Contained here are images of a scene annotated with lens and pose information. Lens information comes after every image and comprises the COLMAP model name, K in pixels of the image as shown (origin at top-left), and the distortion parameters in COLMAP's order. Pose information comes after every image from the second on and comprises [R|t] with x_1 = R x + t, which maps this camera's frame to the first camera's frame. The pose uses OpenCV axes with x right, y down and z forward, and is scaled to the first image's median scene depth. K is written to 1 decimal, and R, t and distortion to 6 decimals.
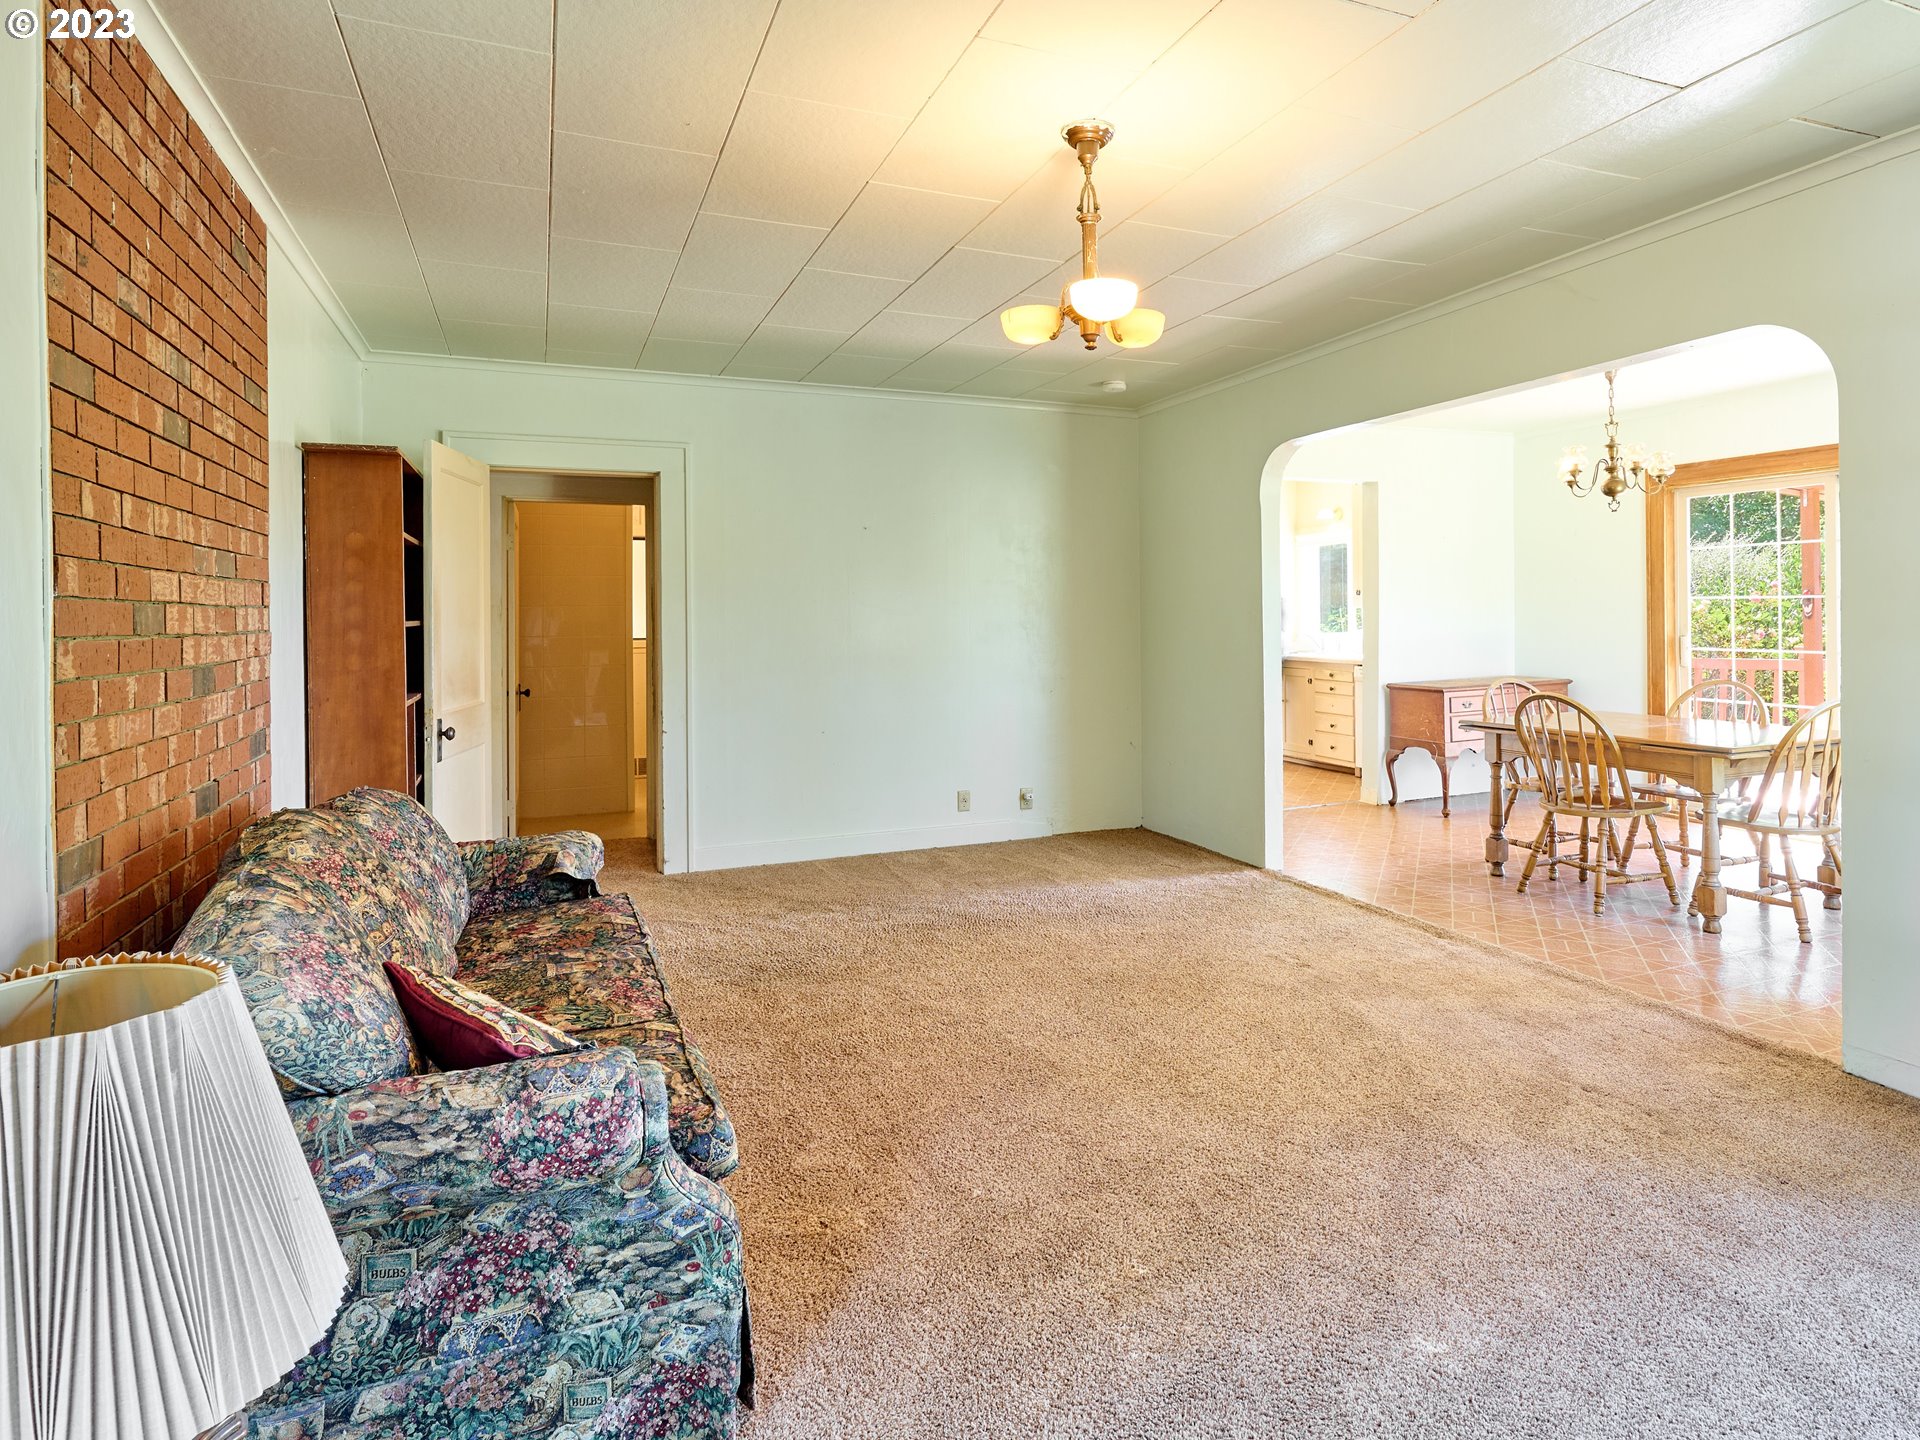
lens RADIAL K [[1213.4, 0, 961.8], [0, 1213.4, 616.7], [0, 0, 1]] dist [-0.005766, 0.000242]
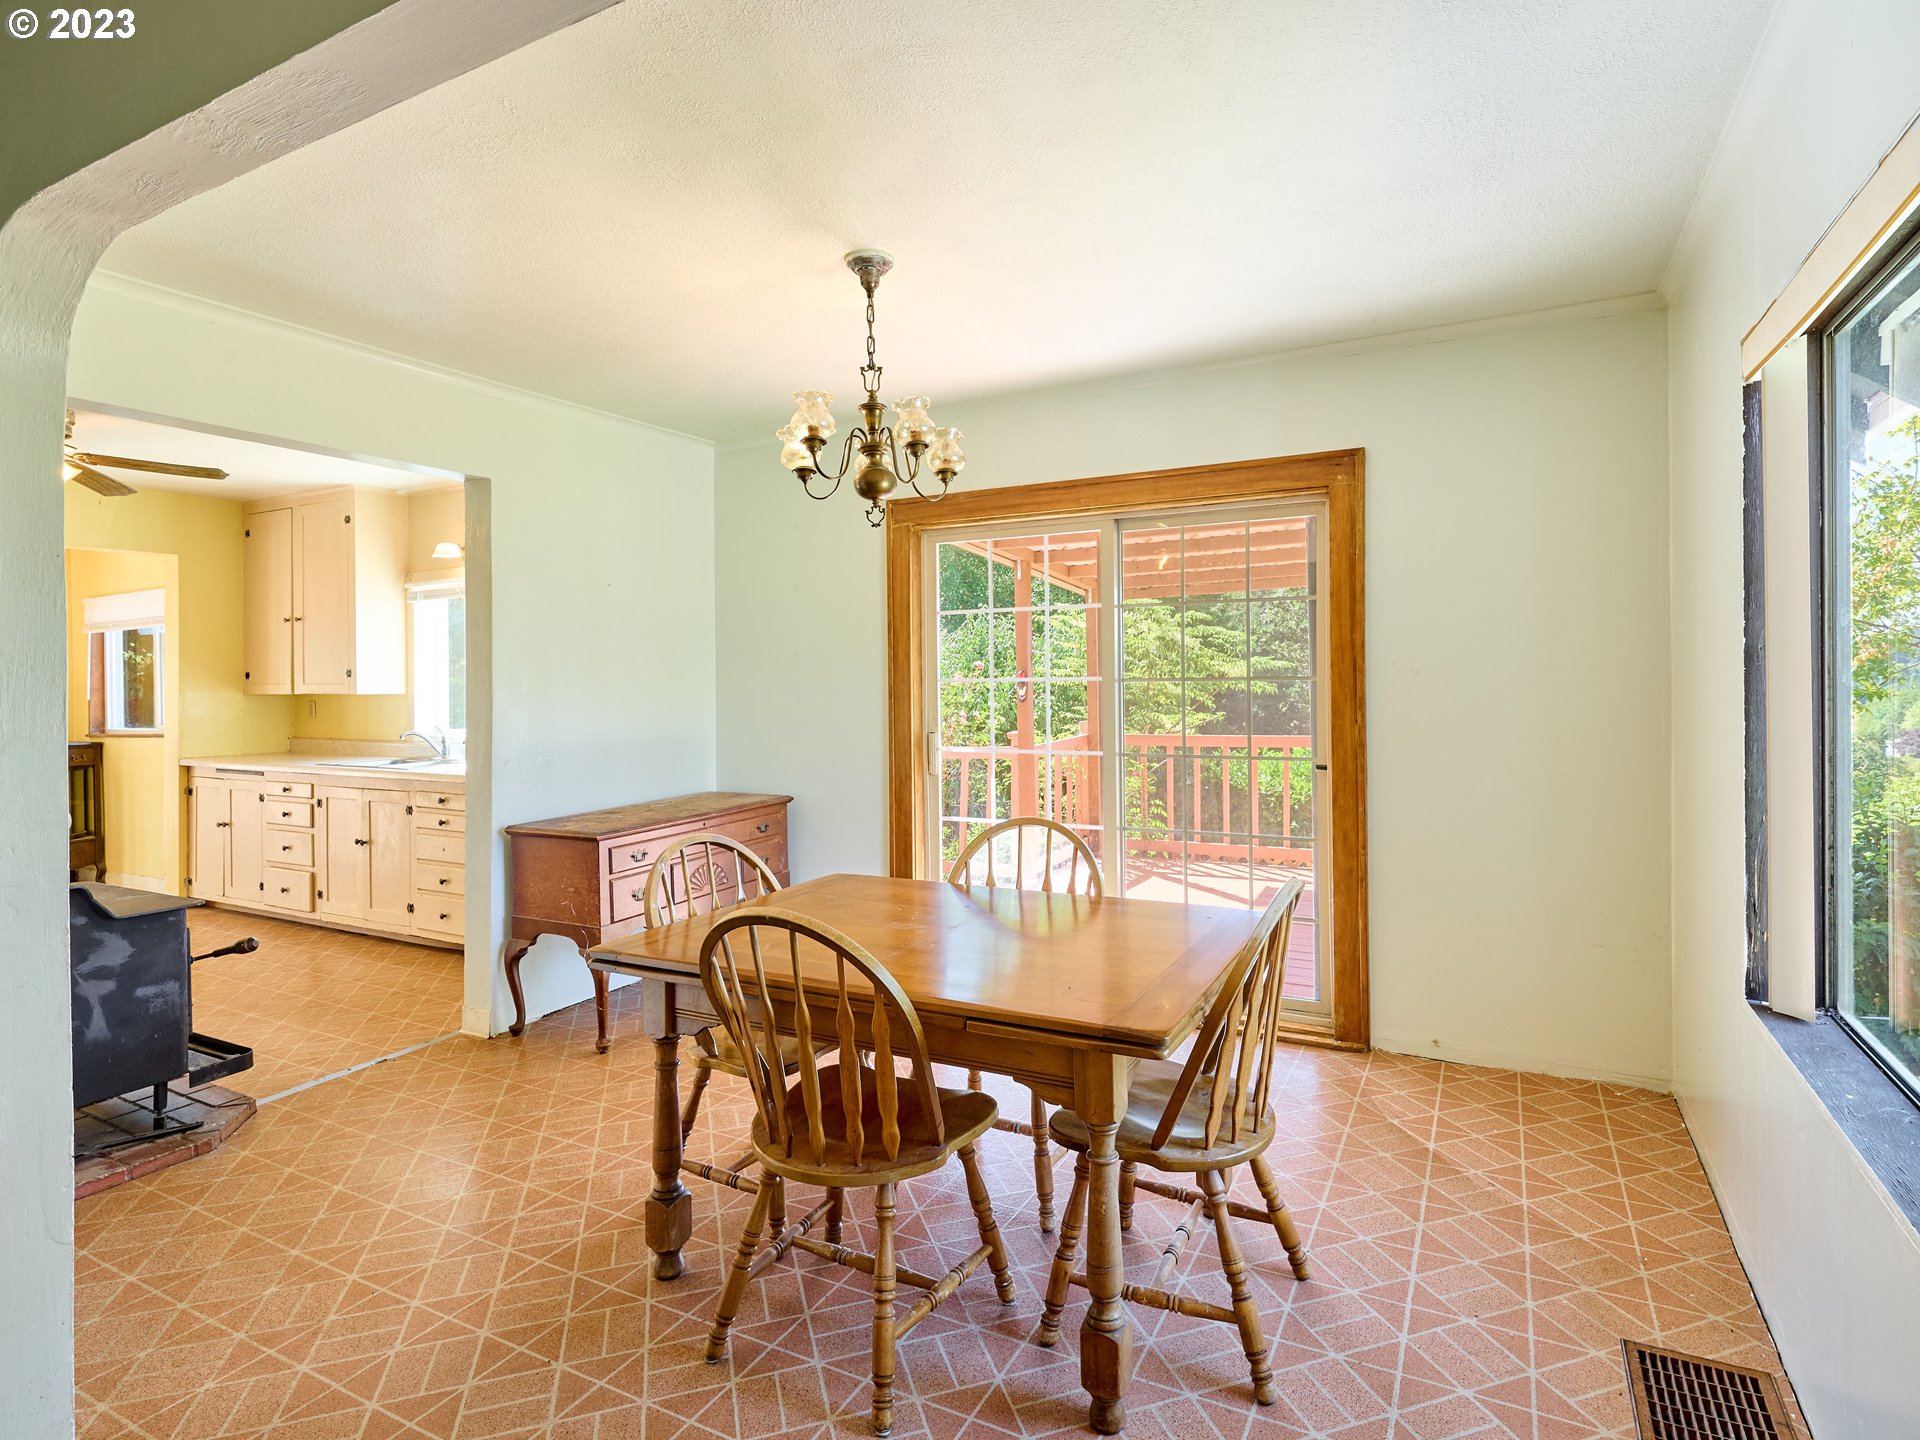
lens RADIAL K [[1016.2, 0, 959.1], [0, 1016.2, 681.6], [0, 0, 1]] dist [0.001149, 0.000282]
pose [[0.794389, 0.002328, 0.607405, 0.269987], [0.002551, 0.999971, -0.007169, -0.011709], [-0.607404, 0.007244, 0.794360, 0.572650]]
